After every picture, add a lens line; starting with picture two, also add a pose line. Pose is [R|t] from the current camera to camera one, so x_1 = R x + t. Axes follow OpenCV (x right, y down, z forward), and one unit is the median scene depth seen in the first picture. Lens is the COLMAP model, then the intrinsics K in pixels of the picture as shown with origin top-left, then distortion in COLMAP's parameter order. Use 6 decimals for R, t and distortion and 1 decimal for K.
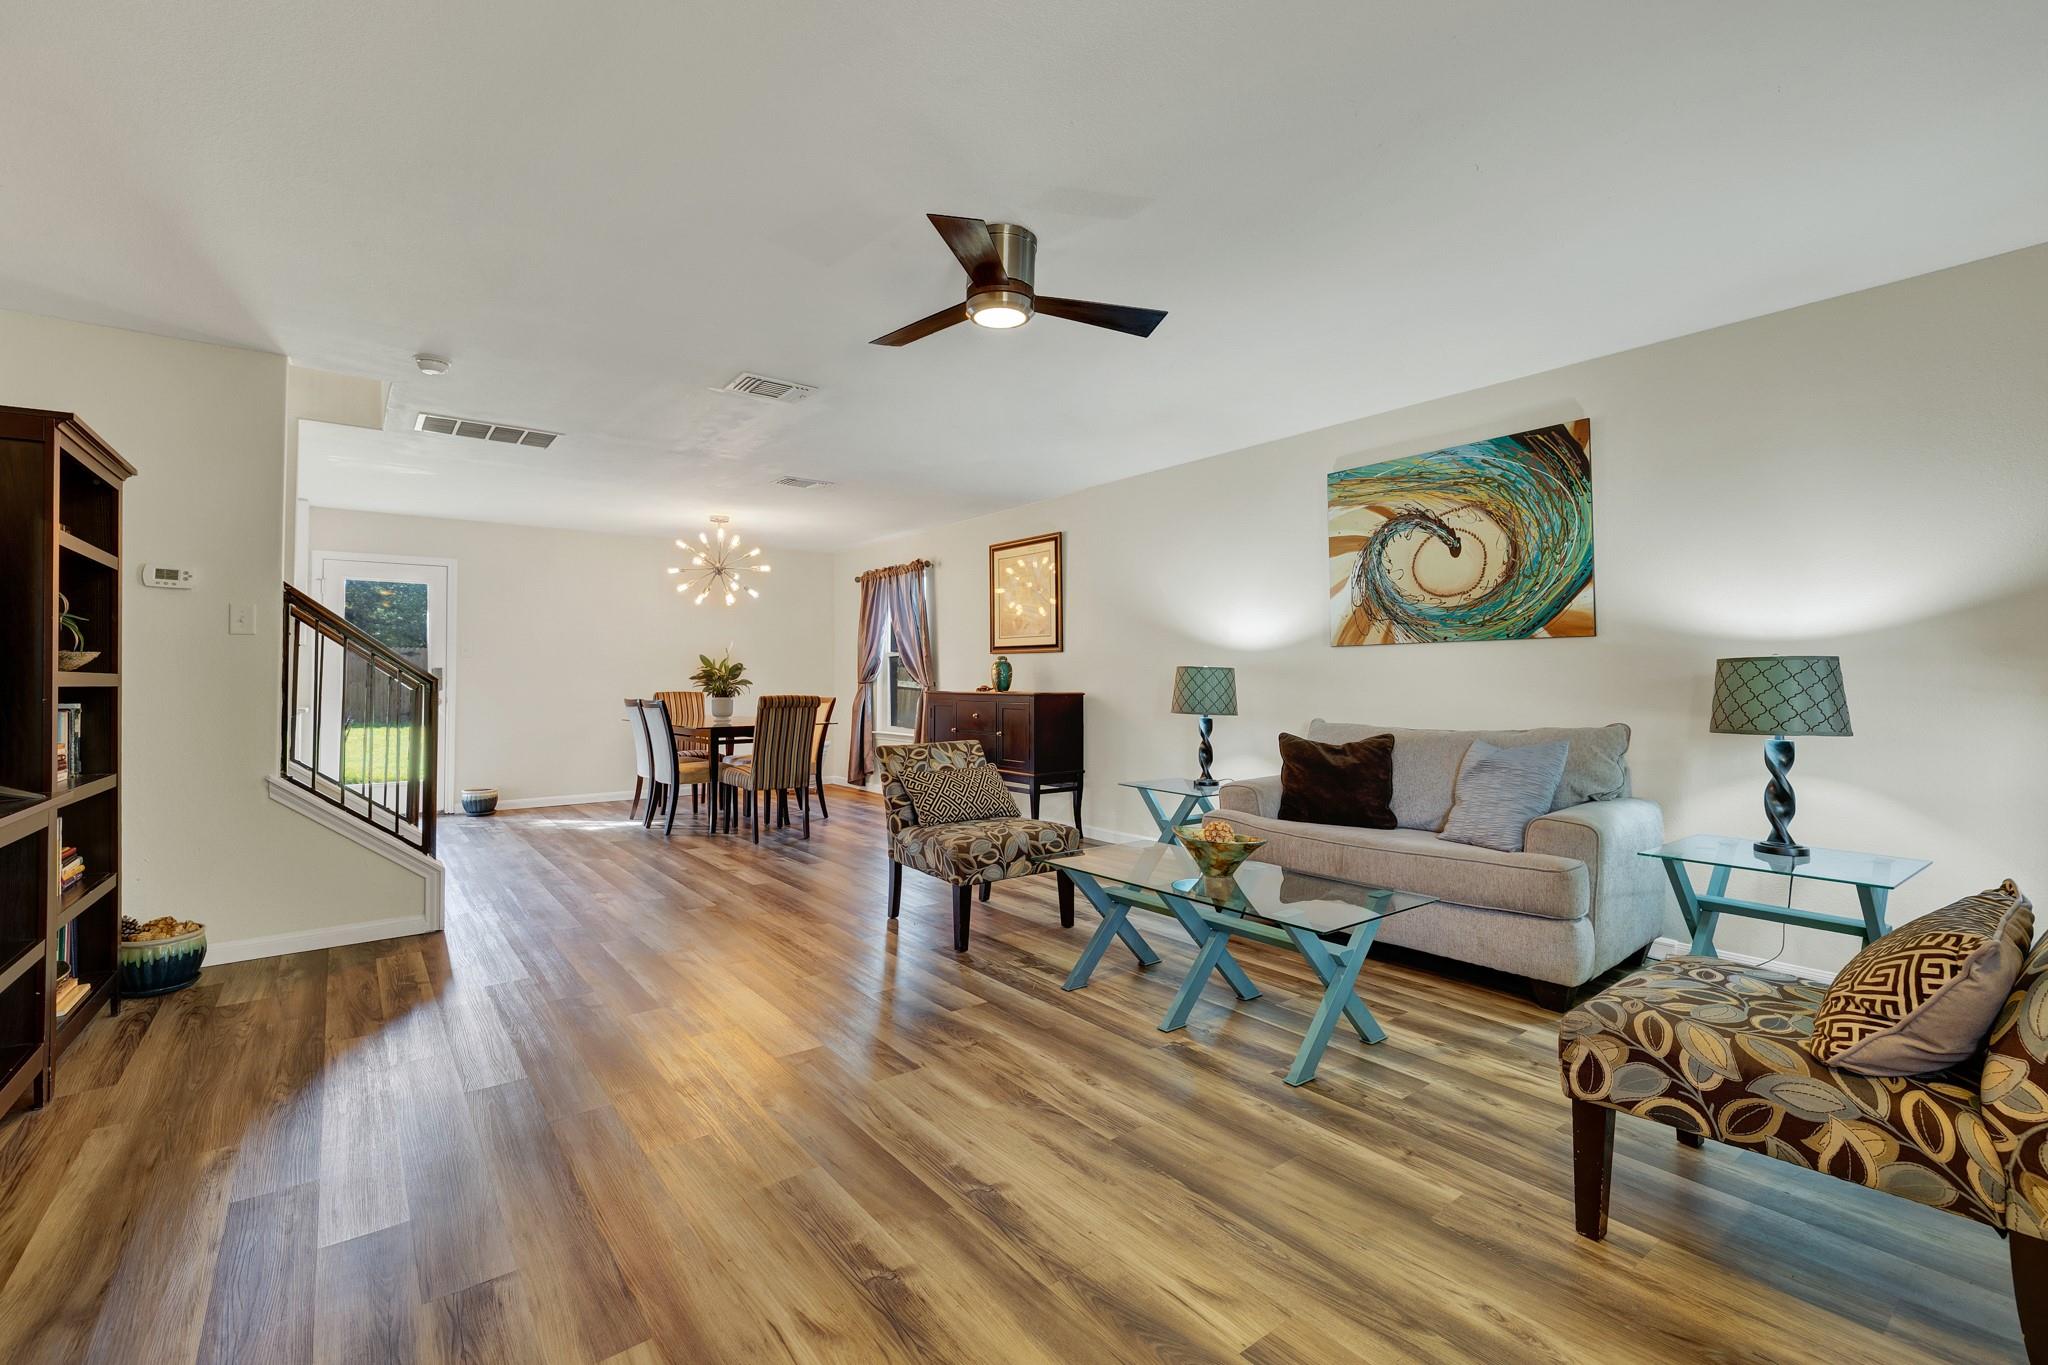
lens RADIAL K [[875.8, 0, 1009.7], [0, 875.8, 670.2], [0, 0, 1]] dist [0.005208, 0.000037]
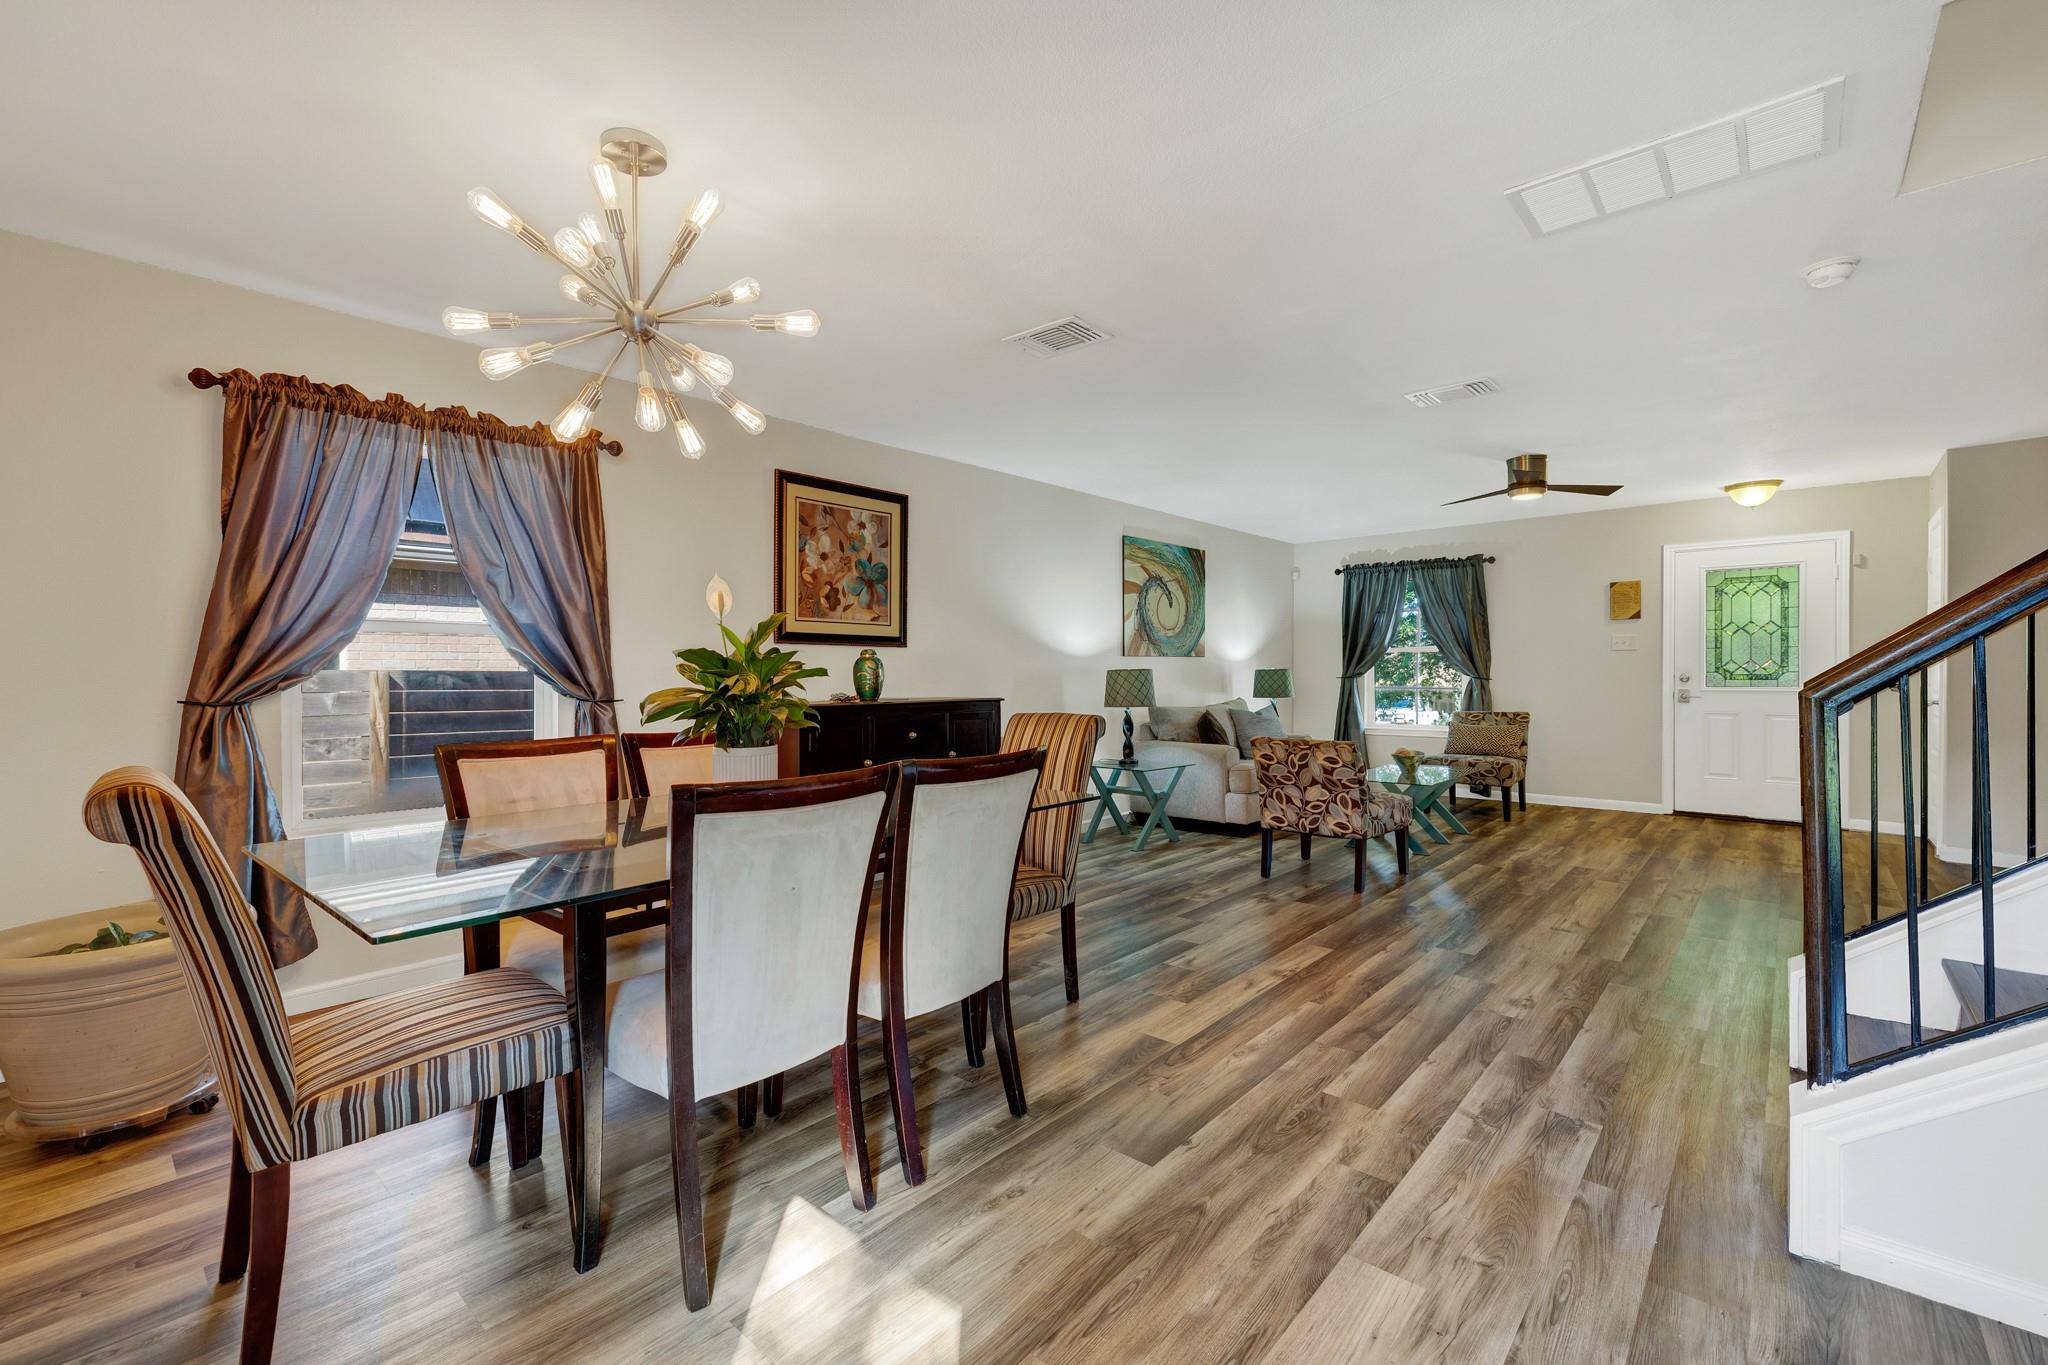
lens RADIAL K [[875.8, 0, 1009.7], [0, 875.8, 670.2], [0, 0, 1]] dist [0.005208, 0.000037]
pose [[-0.193568, 0.005518, 0.981071, -1.127261], [-0.003151, 0.999976, -0.006246, 0.006577], [-0.981082, -0.004300, -0.193546, 1.637362]]
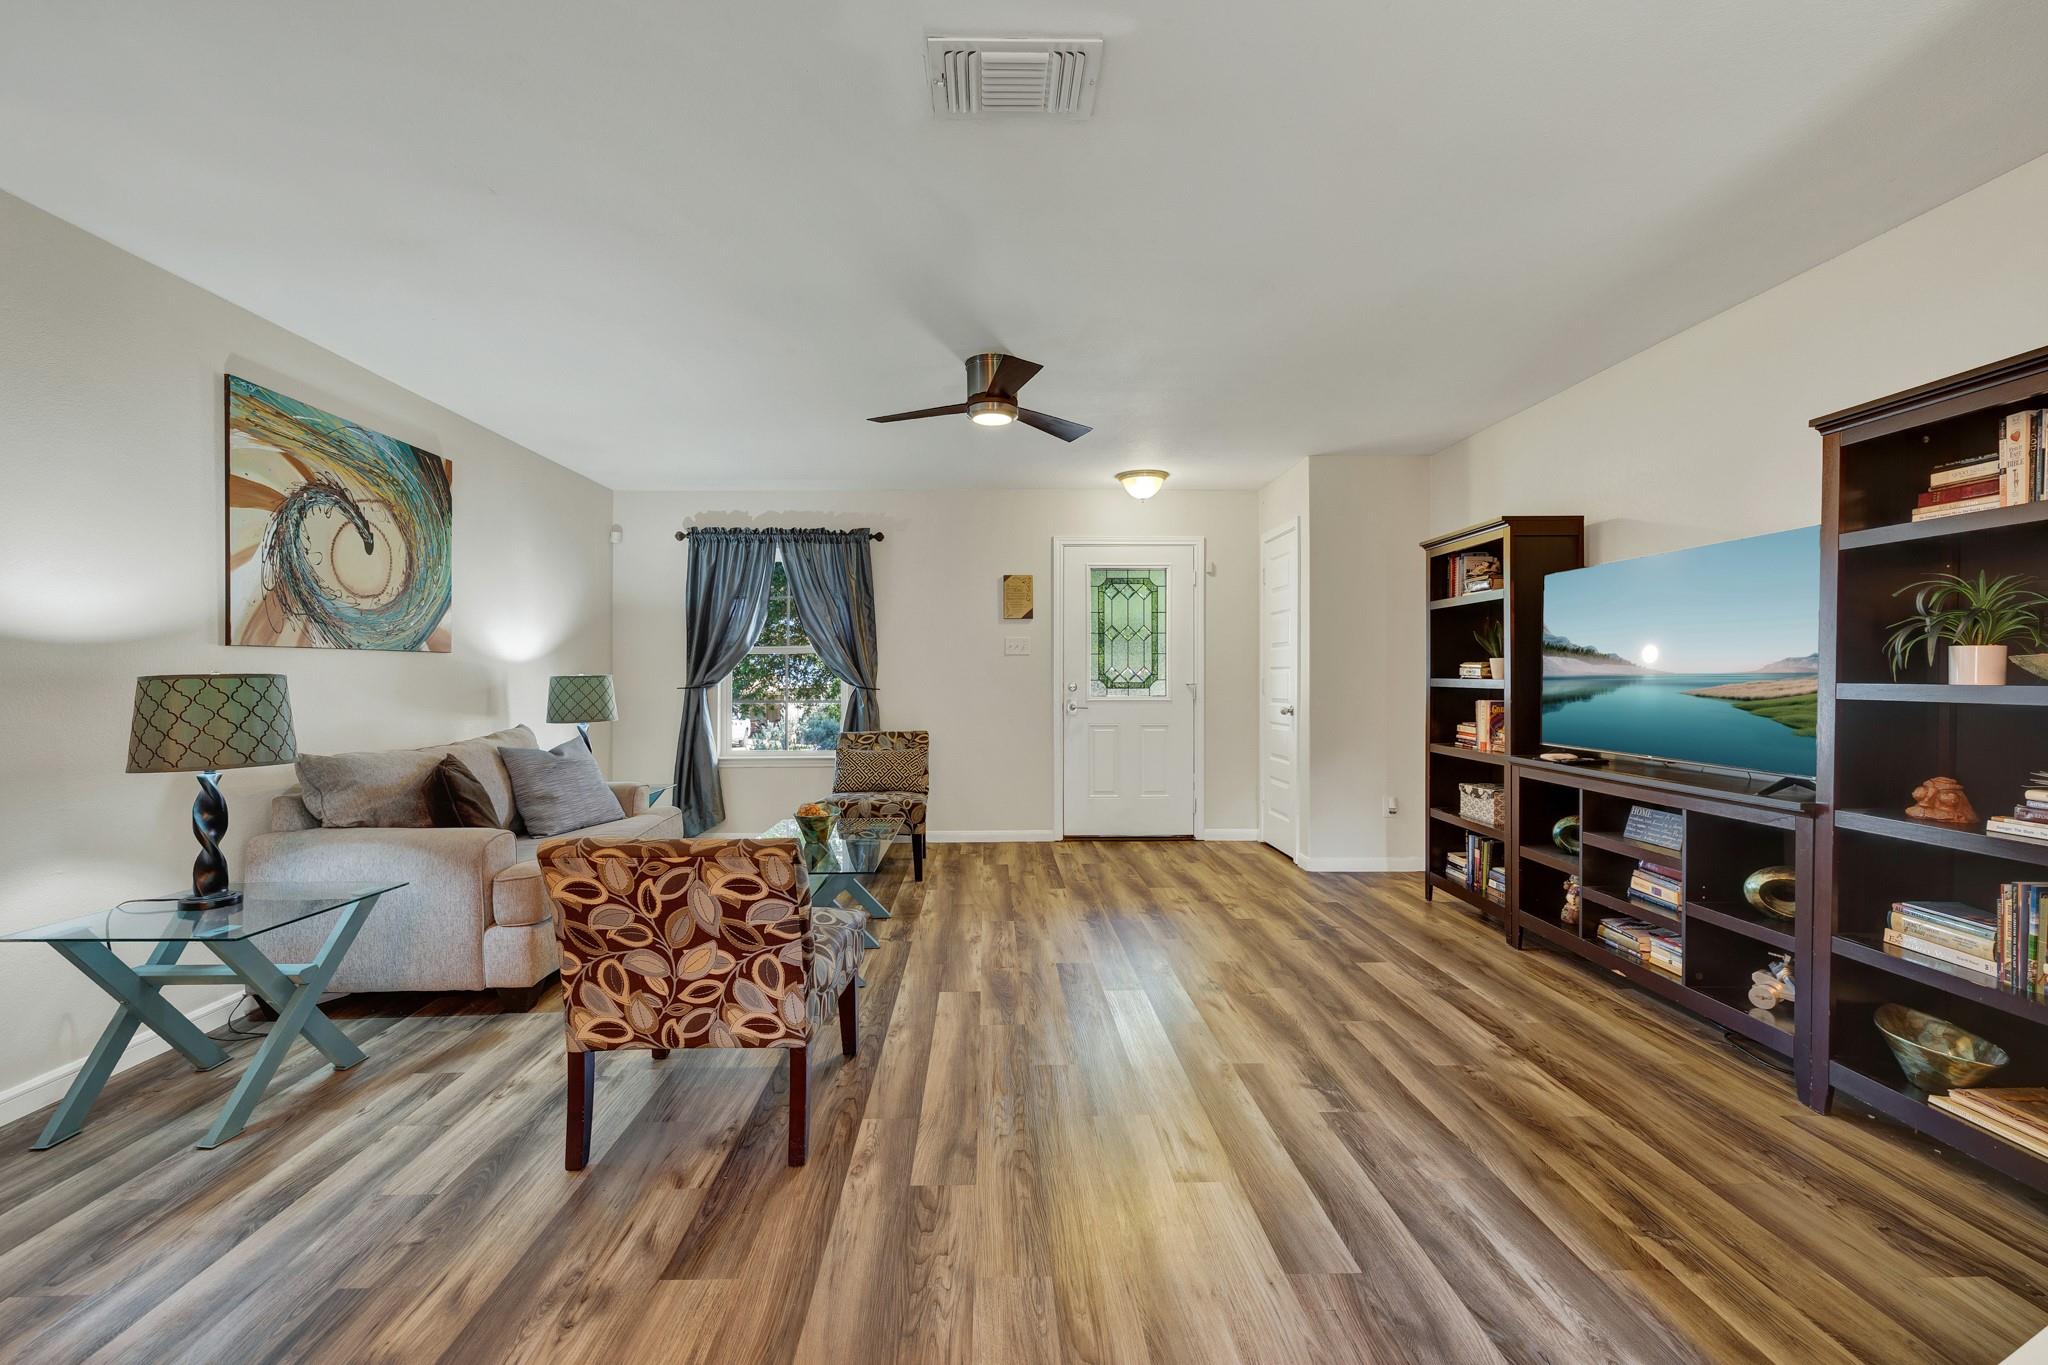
lens RADIAL K [[887.3, 0, 1017.8], [0, 887.3, 678.2], [0, 0, 1]] dist [-0.000158, -0.000164]
pose [[-0.815455, 0.005342, 0.578796, -0.534219], [0.001627, 0.999975, -0.006937, 0.002818], [-0.578818, -0.004715, -0.815443, 1.338411]]
